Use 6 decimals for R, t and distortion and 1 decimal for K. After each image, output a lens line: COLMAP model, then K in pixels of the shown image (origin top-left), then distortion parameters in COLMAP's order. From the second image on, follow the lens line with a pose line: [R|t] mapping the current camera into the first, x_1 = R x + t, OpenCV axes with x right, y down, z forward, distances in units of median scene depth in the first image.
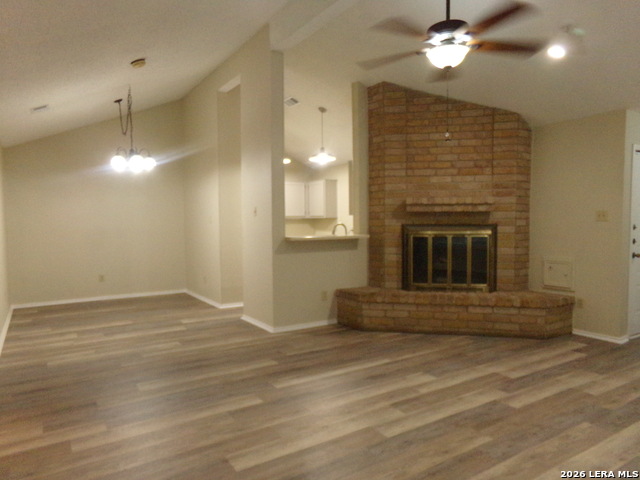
lens RADIAL K [[434.4, 0, 320.0], [0, 434.4, 240.0], [0, 0, 1]] dist [0.000131, 0.002808]
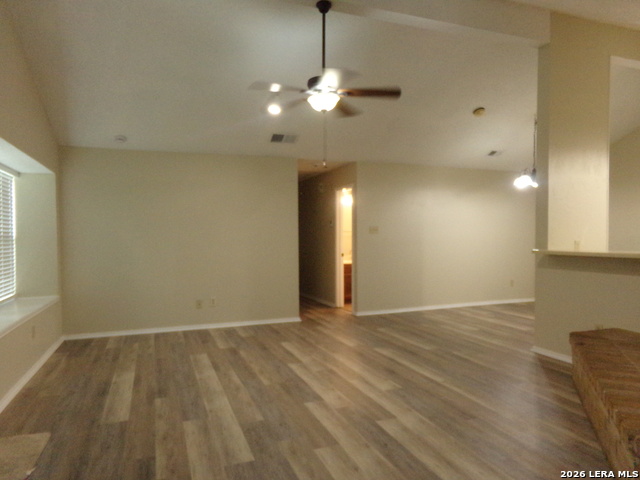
lens RADIAL K [[430.9, 0, 316.8], [0, 430.9, 244.8], [0, 0, 1]] dist [-0.040407, 0.071224]
pose [[-0.200344, 0.039204, -0.978941, 1.354007], [-0.021140, 0.998793, 0.044326, -0.069768], [0.979498, 0.029576, -0.199273, 1.100524]]
